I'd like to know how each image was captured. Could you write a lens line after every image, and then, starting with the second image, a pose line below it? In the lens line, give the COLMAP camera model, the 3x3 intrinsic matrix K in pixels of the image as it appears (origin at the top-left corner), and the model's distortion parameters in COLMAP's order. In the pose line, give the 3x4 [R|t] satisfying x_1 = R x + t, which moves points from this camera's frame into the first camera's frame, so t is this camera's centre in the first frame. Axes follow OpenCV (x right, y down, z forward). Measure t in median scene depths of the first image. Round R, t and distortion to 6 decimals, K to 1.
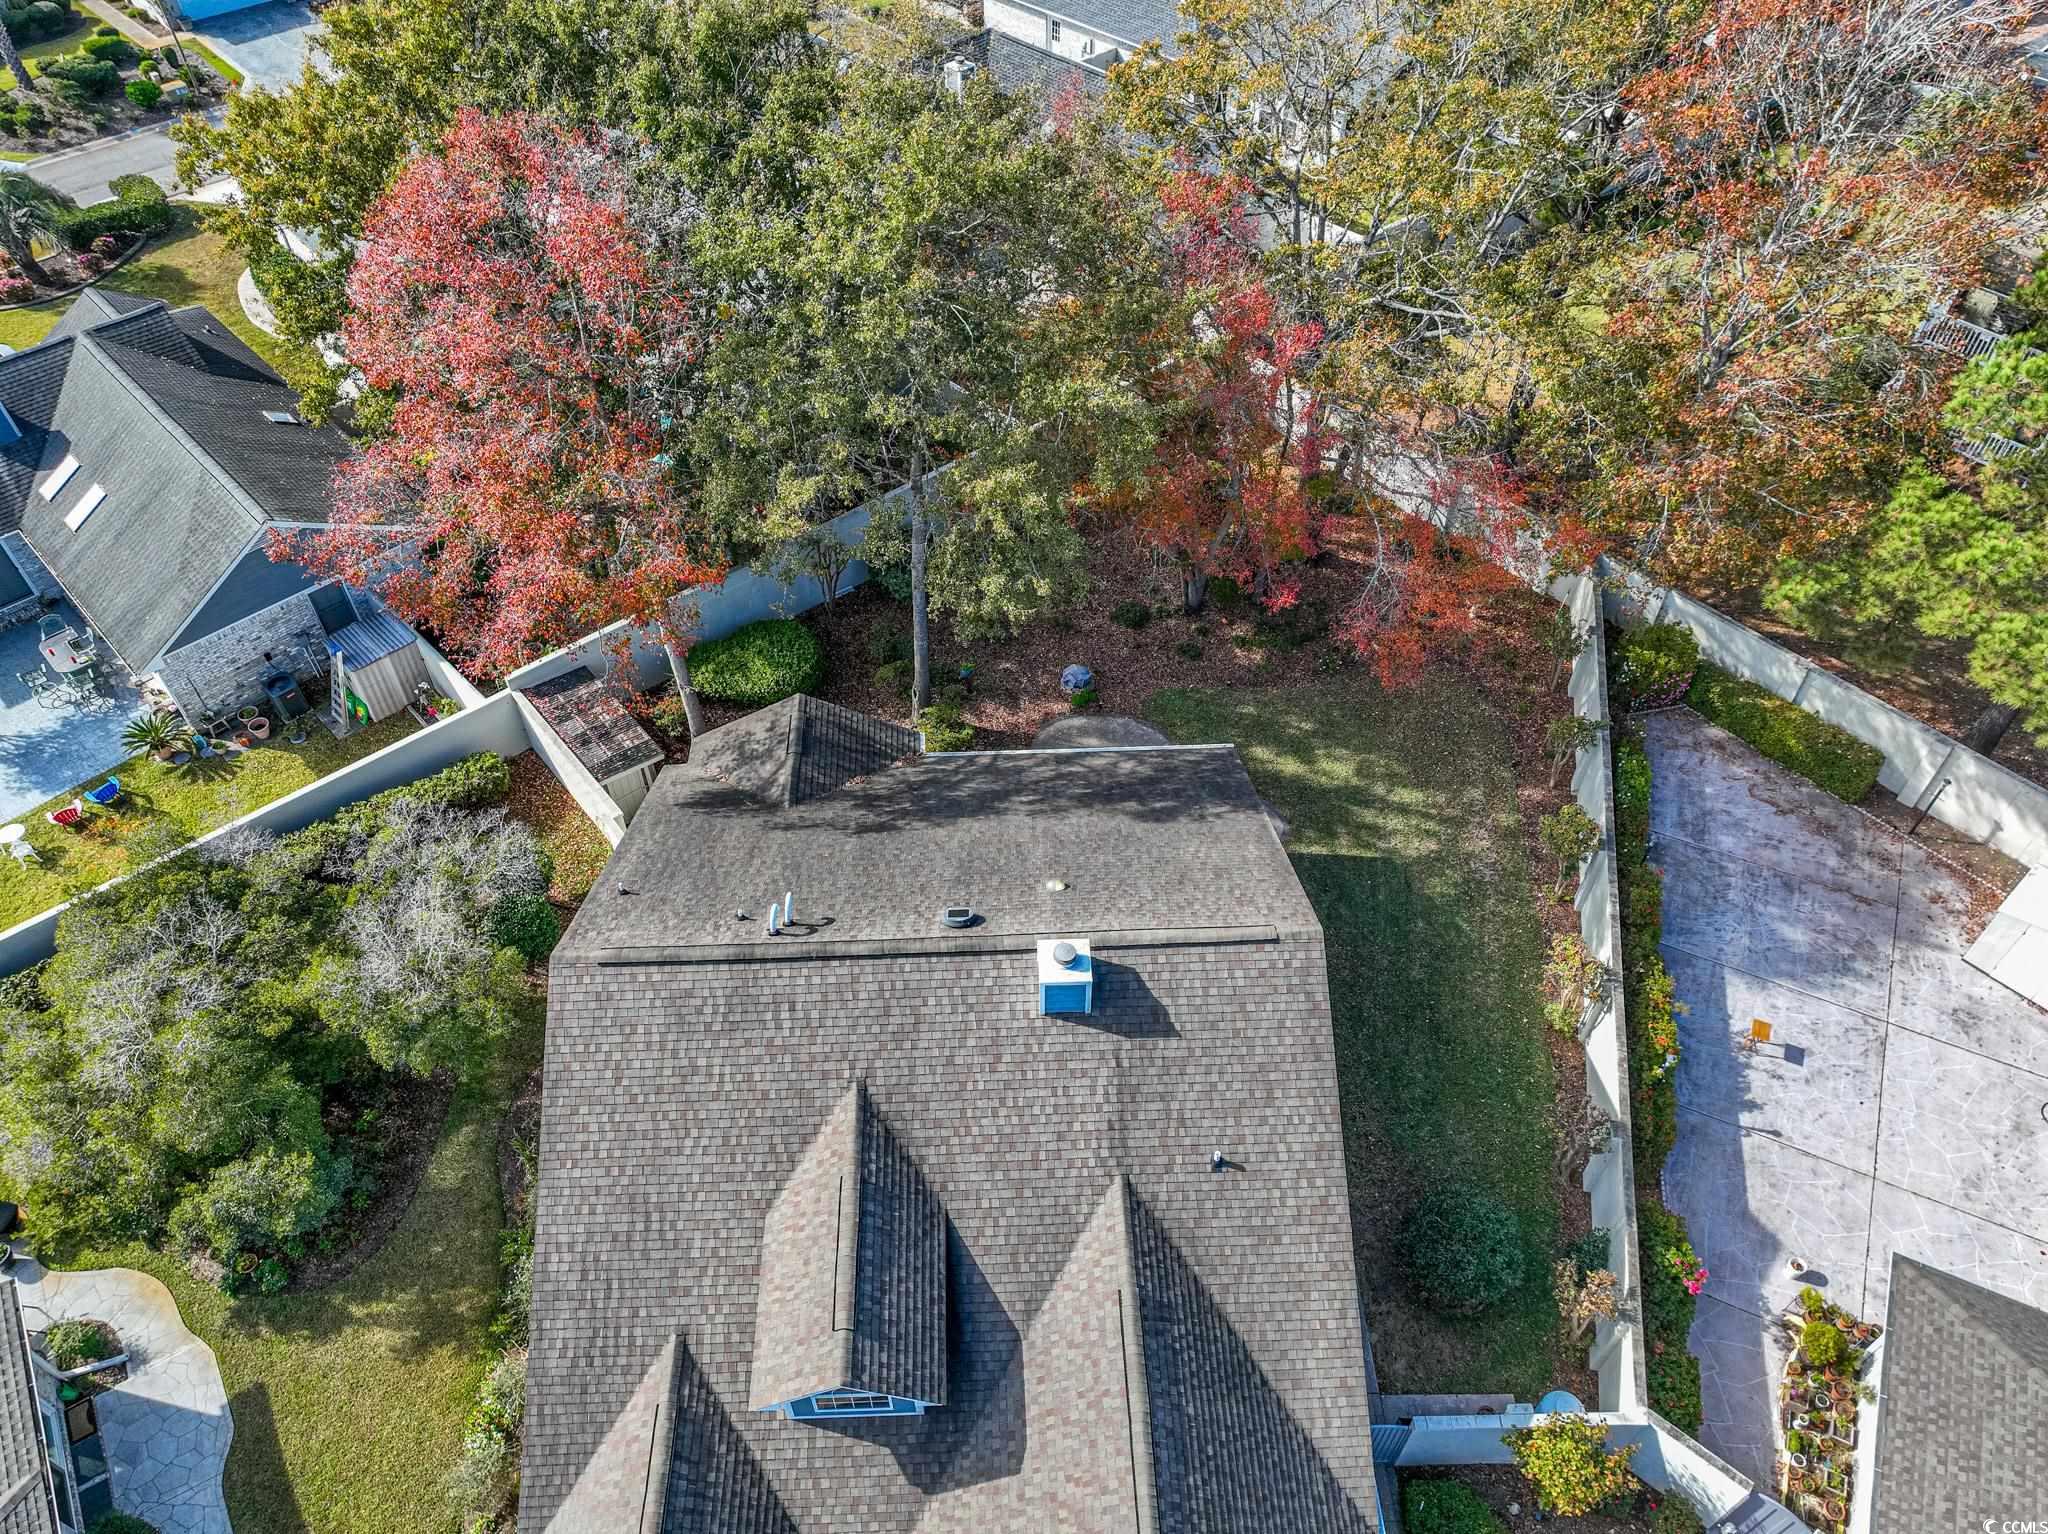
lens RADIAL K [[1436.6, 0, 1024.0], [0, 1436.6, 767.0], [0, 0, 1]] dist [-0.000028, 0.013920]
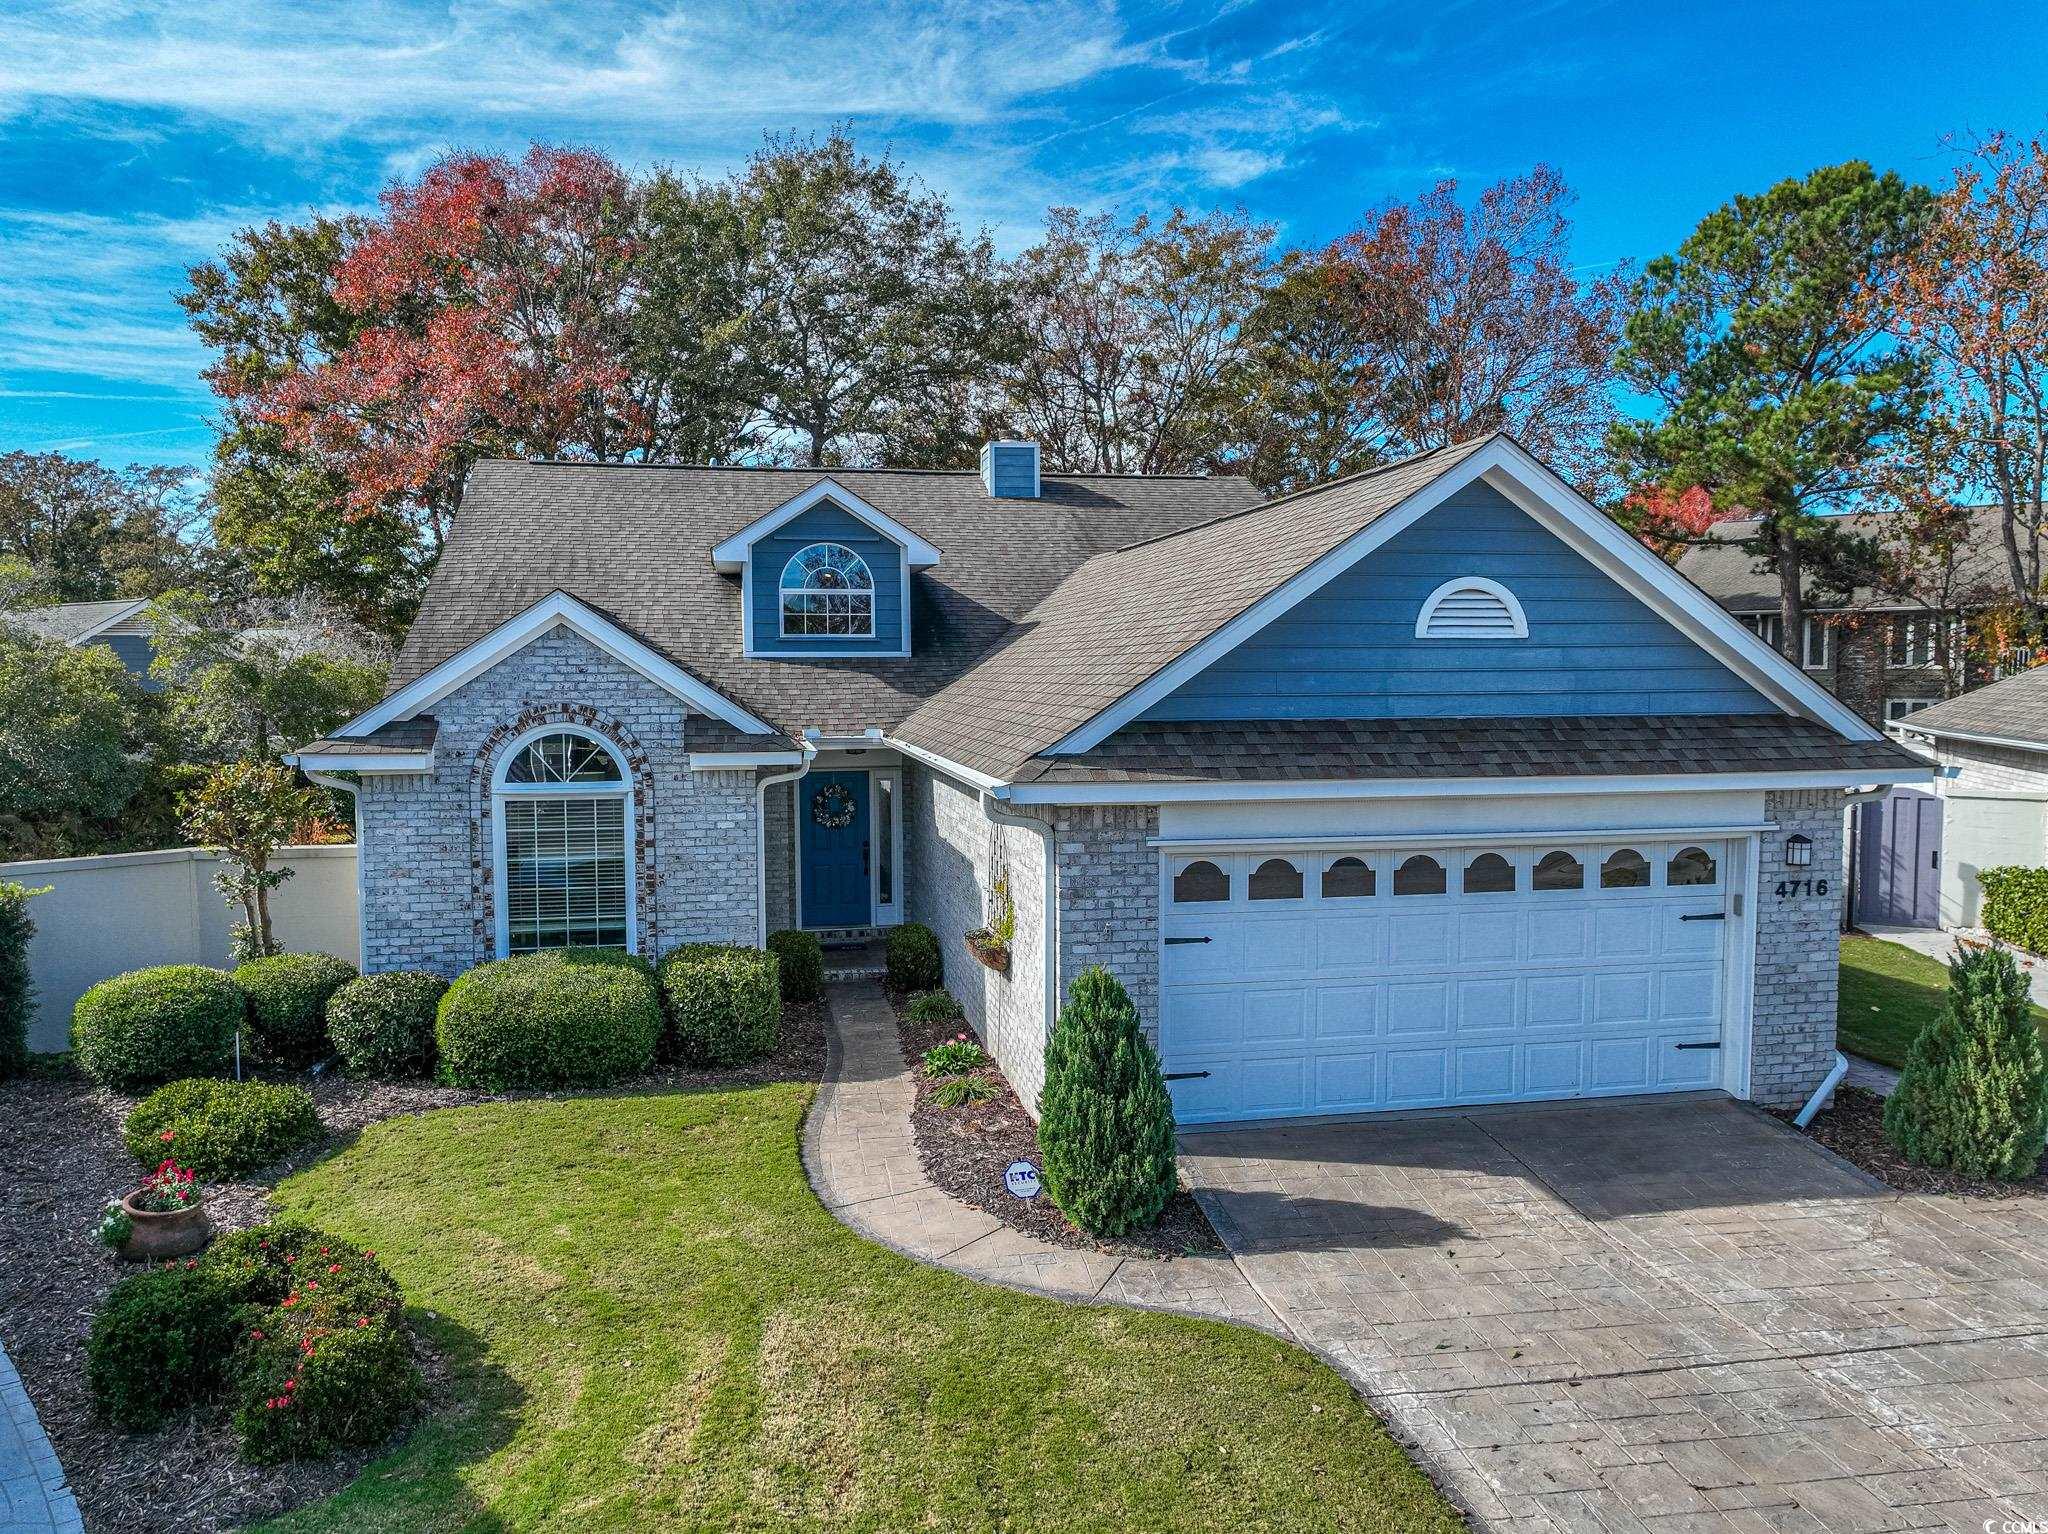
lens RADIAL K [[1436.6, 0, 1024.0], [0, 1436.6, 767.0], [0, 0, 1]] dist [-0.000028, 0.013920]
pose [[0.985184, -0.005234, 0.171423, -0.123751], [0.121926, 0.724311, -0.678607, 0.880443], [-0.120612, 0.689454, 0.714217, 0.374936]]
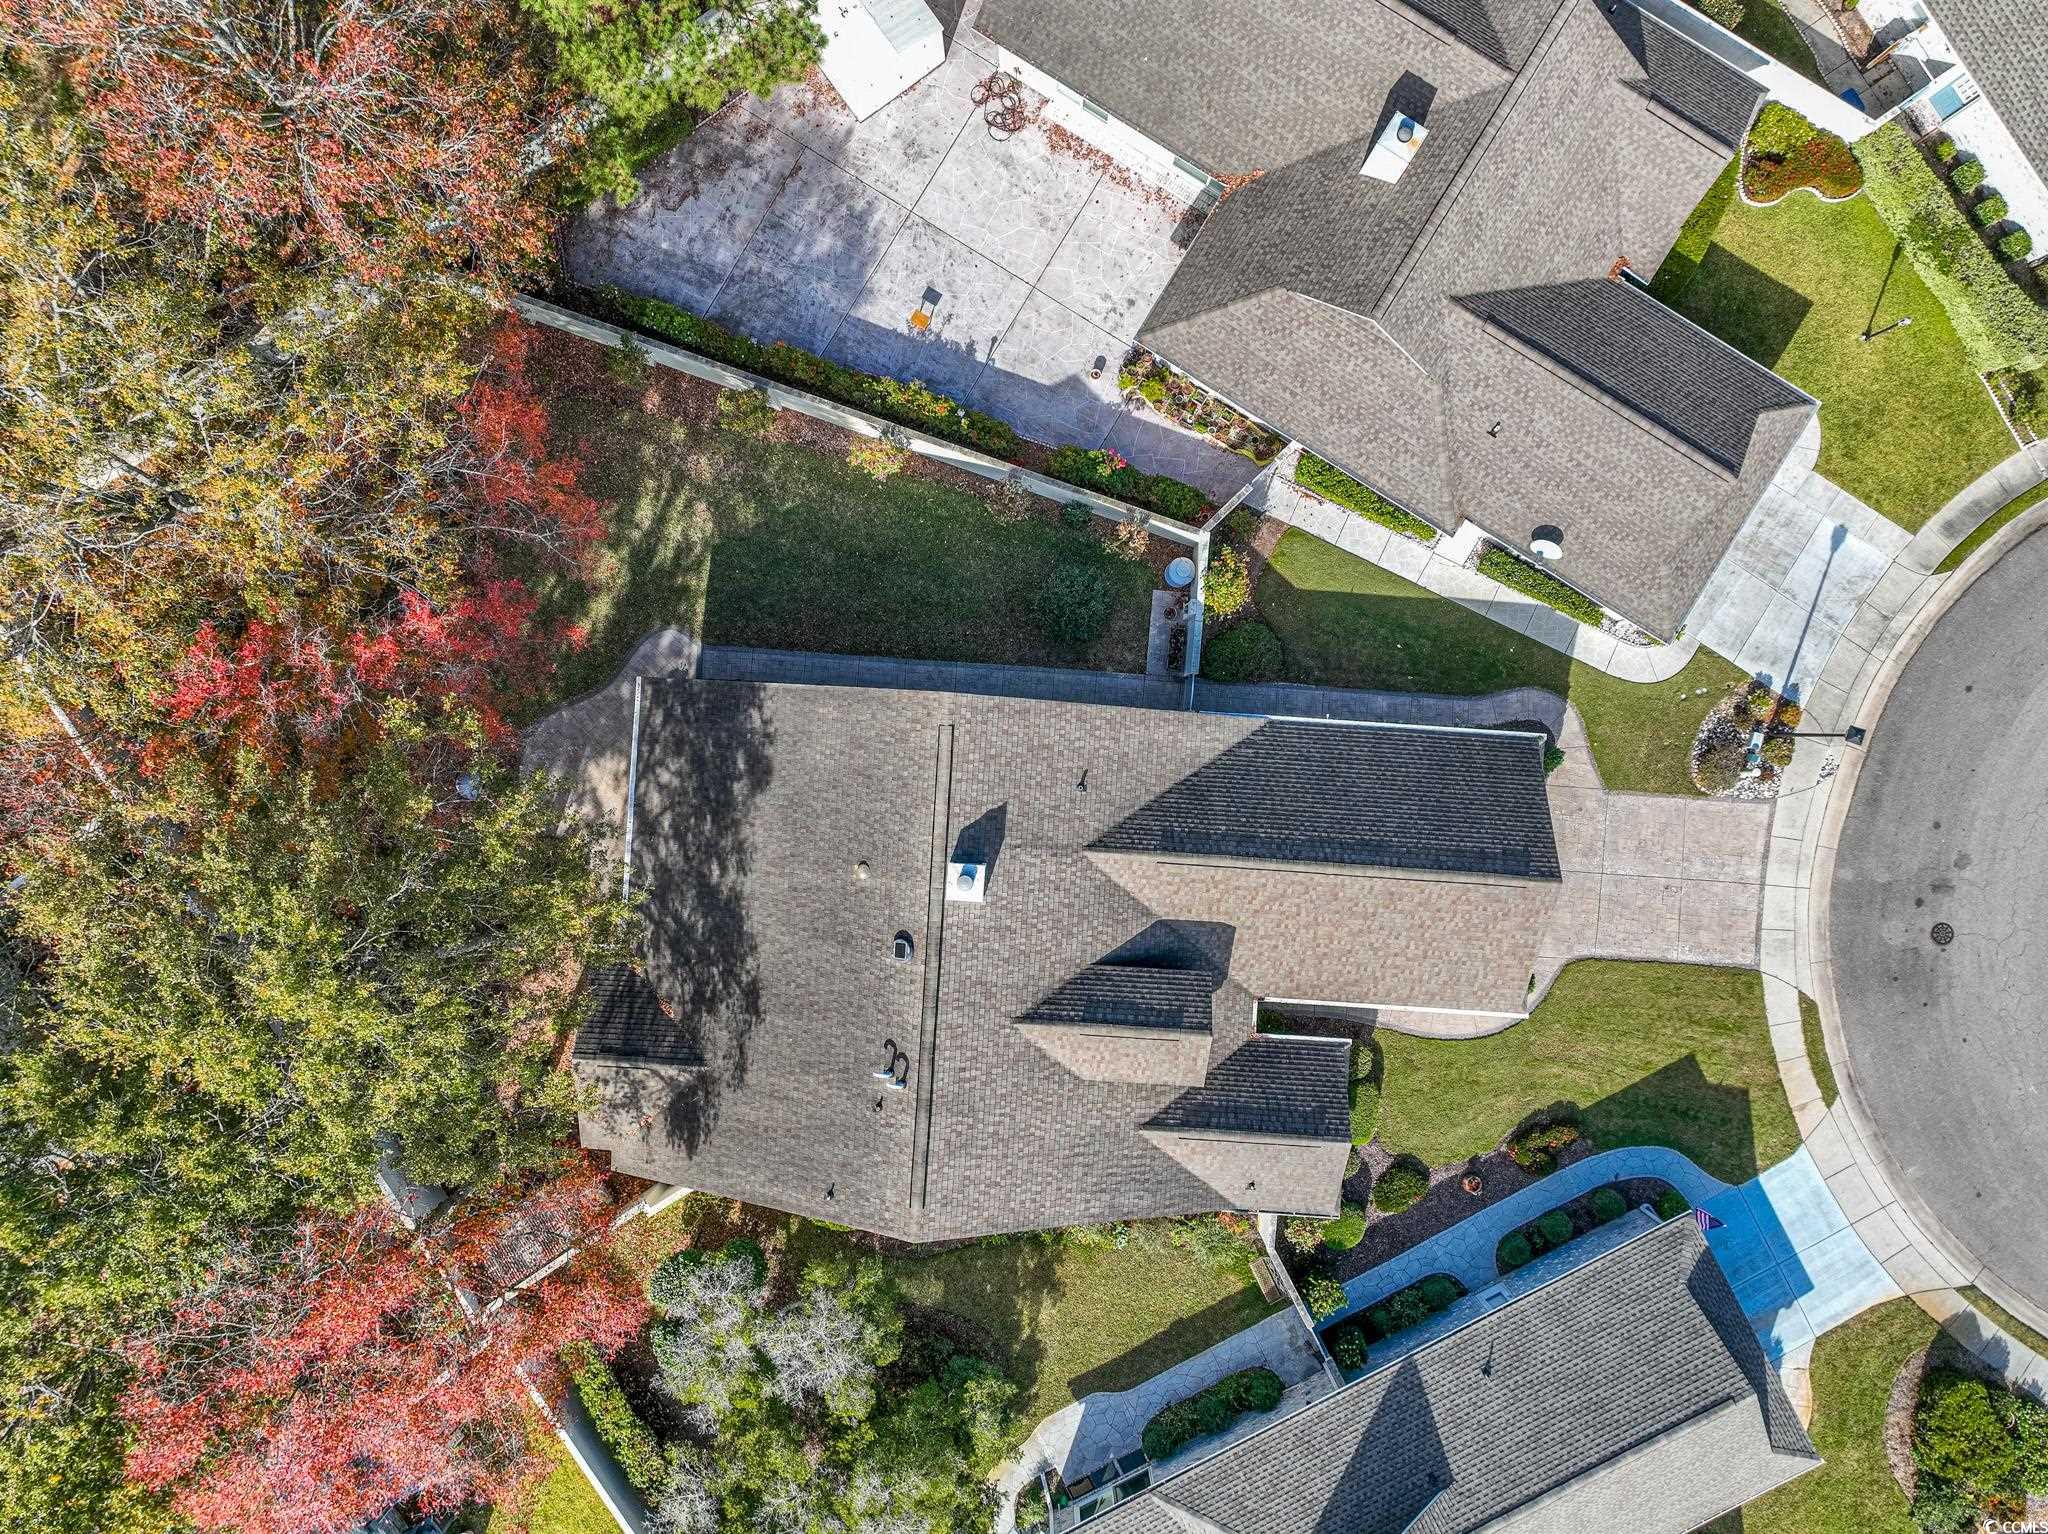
lens RADIAL K [[1436.6, 0, 1024.0], [0, 1436.6, 767.0], [0, 0, 1]] dist [-0.000028, 0.013920]
pose [[0.099300, -0.995055, -0.002252, 0.133055], [0.725339, 0.070835, 0.684738, -0.707469], [-0.681193, -0.069628, 0.728786, -0.059831]]
